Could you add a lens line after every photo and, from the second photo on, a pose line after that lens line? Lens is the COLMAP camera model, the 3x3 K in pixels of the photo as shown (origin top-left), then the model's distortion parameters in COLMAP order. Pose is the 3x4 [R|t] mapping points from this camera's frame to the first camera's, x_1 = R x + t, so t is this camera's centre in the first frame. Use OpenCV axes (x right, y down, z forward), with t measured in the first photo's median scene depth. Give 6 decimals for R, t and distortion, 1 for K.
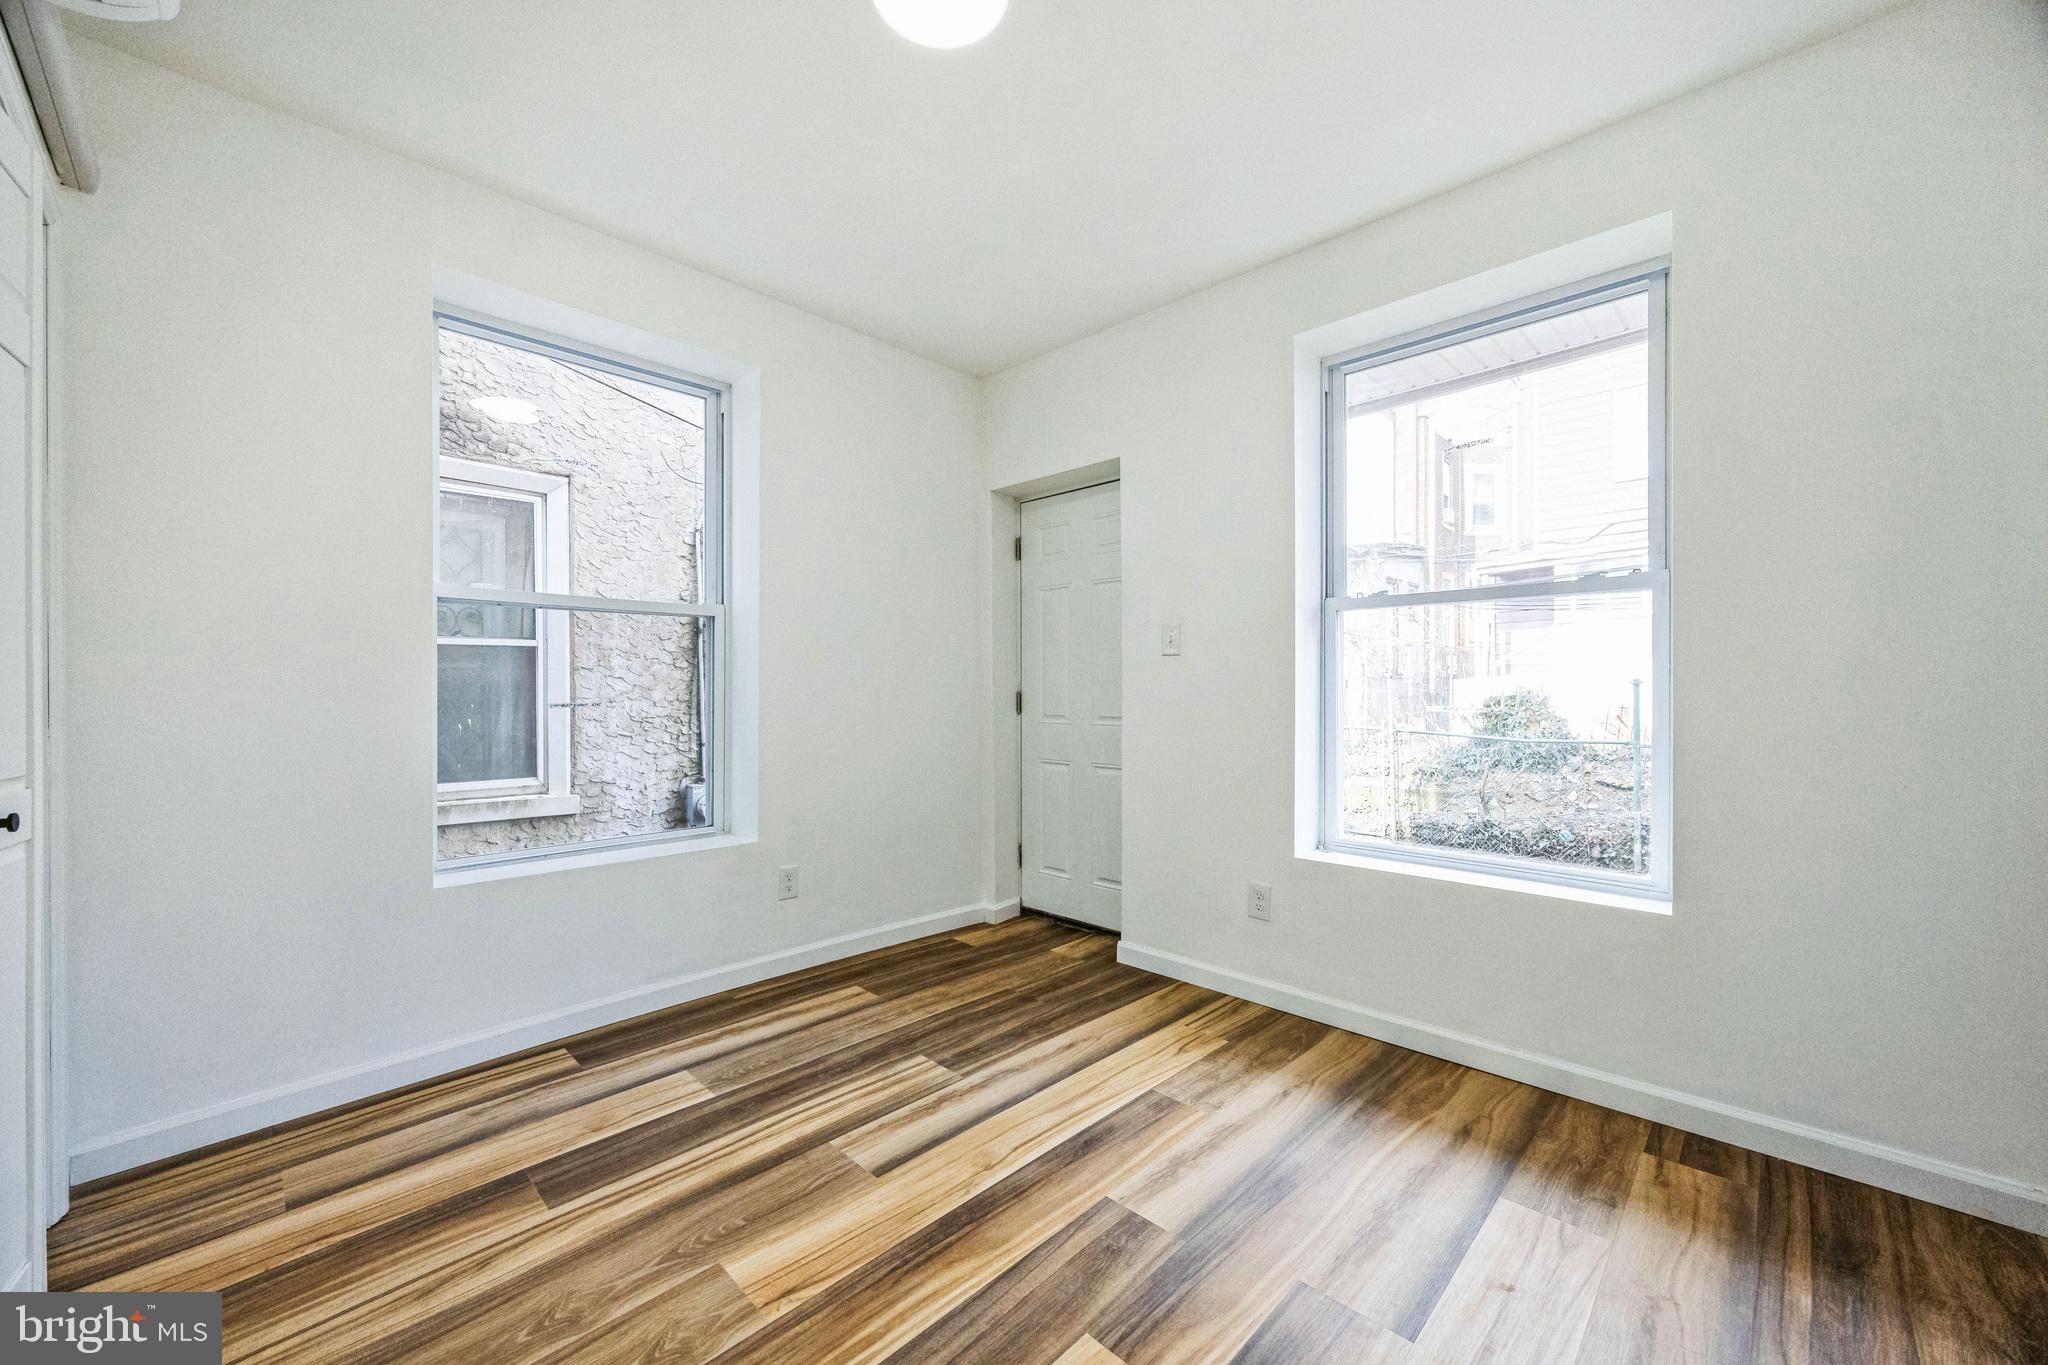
lens RADIAL K [[799.3, 0, 1012.9], [0, 799.3, 698.7], [0, 0, 1]] dist [-0.004020, 0.000114]
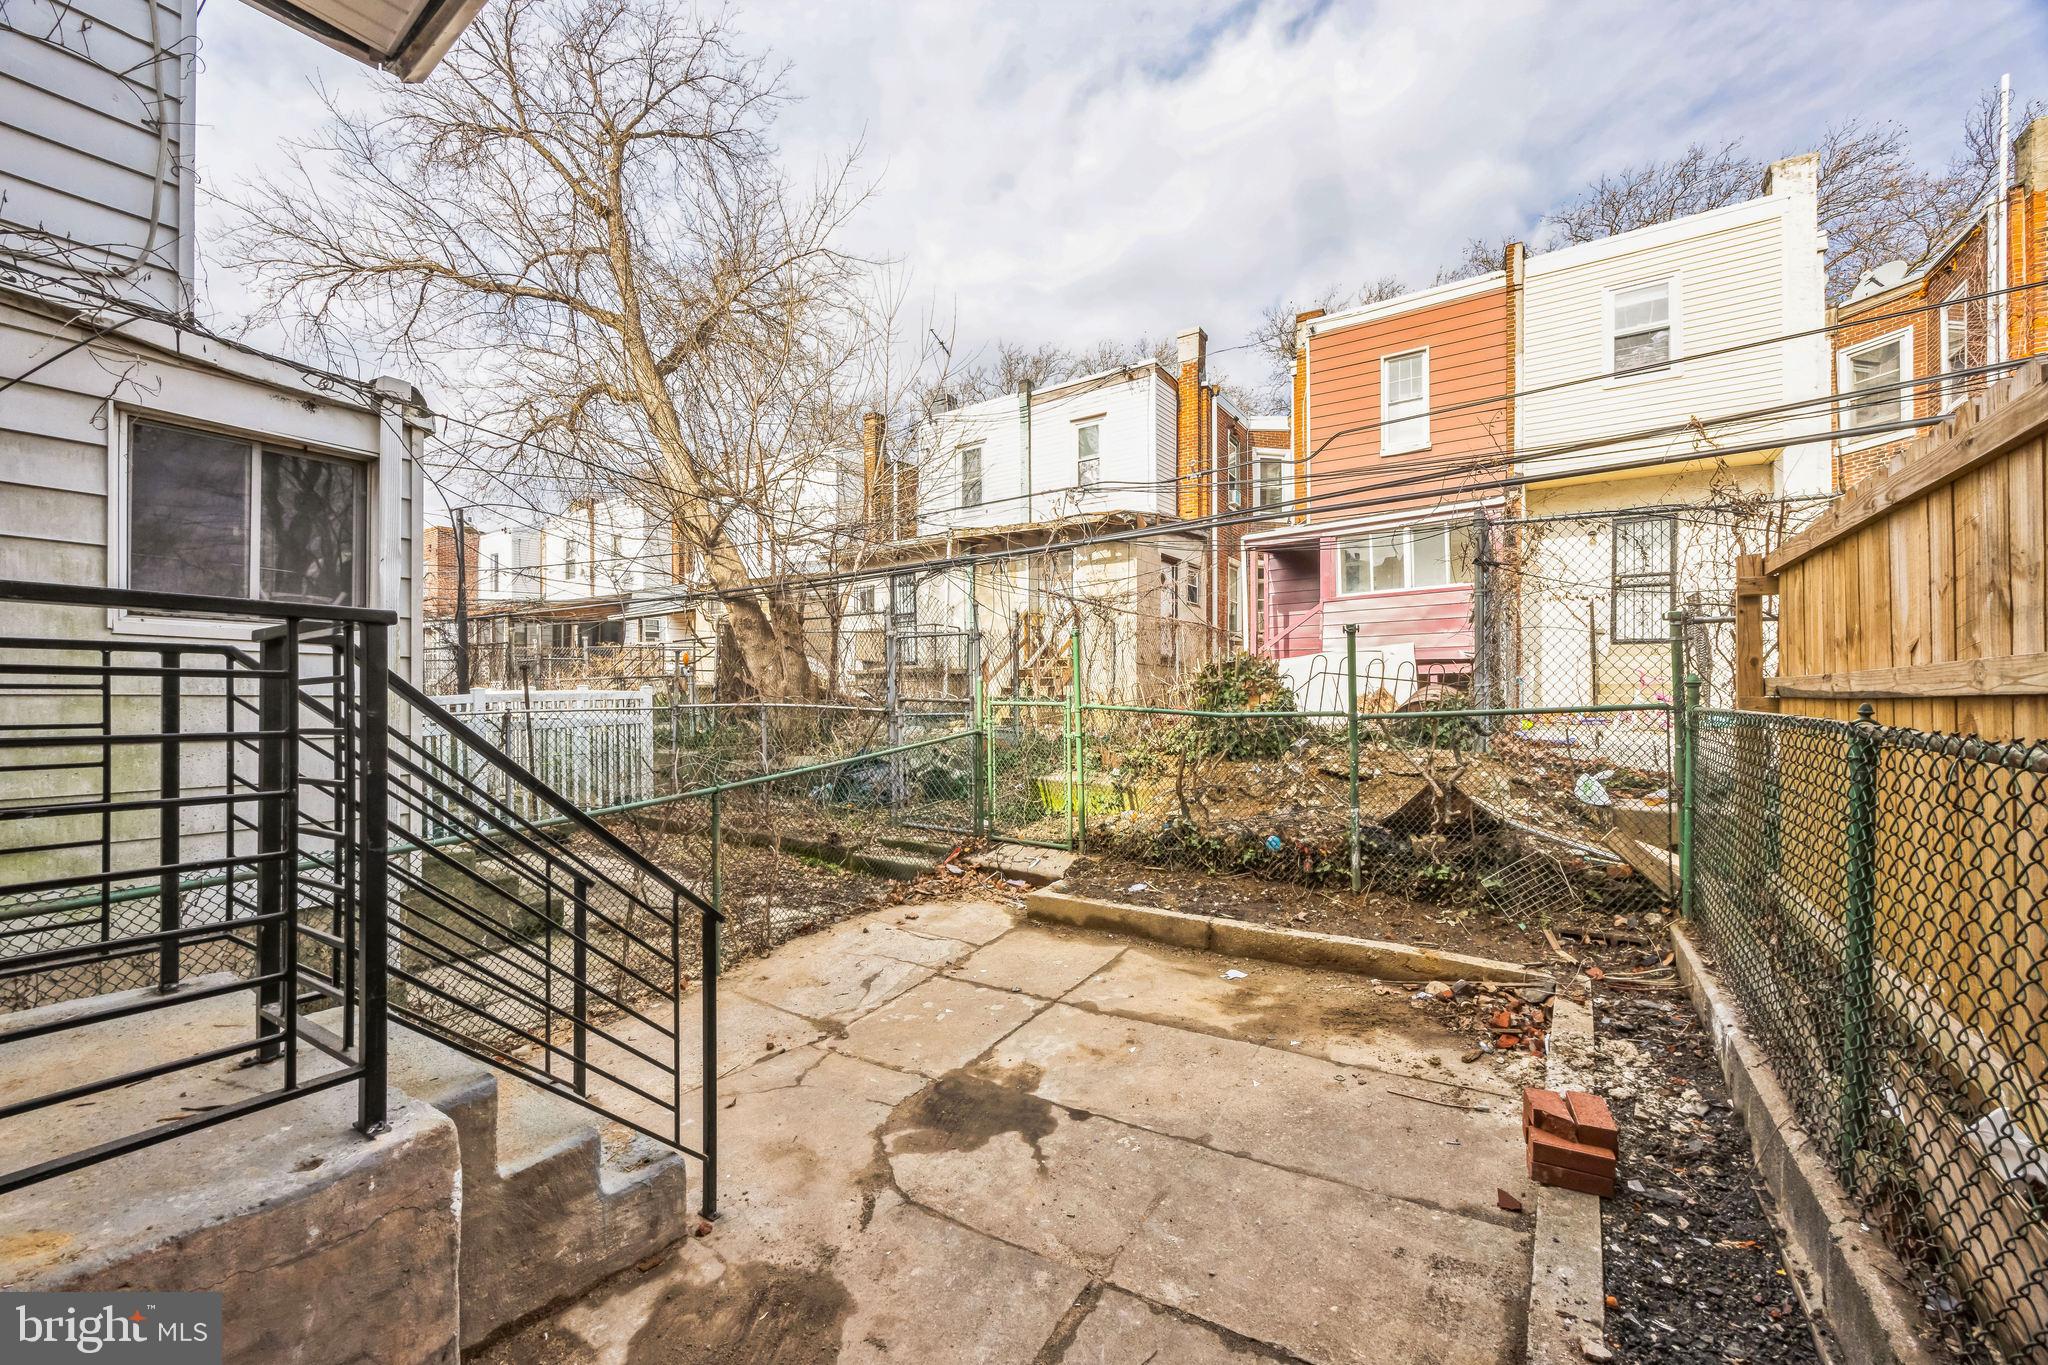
lens RADIAL K [[799.3, 0, 1024.7], [0, 799.3, 690.2], [0, 0, 1]] dist [-0.004020, 0.000114]
pose [[0.981329, 0.002465, 0.192322, 0.774980], [0.000344, 0.999894, -0.014570, 0.096502], [-0.192338, 0.014364, 0.981224, 0.759012]]
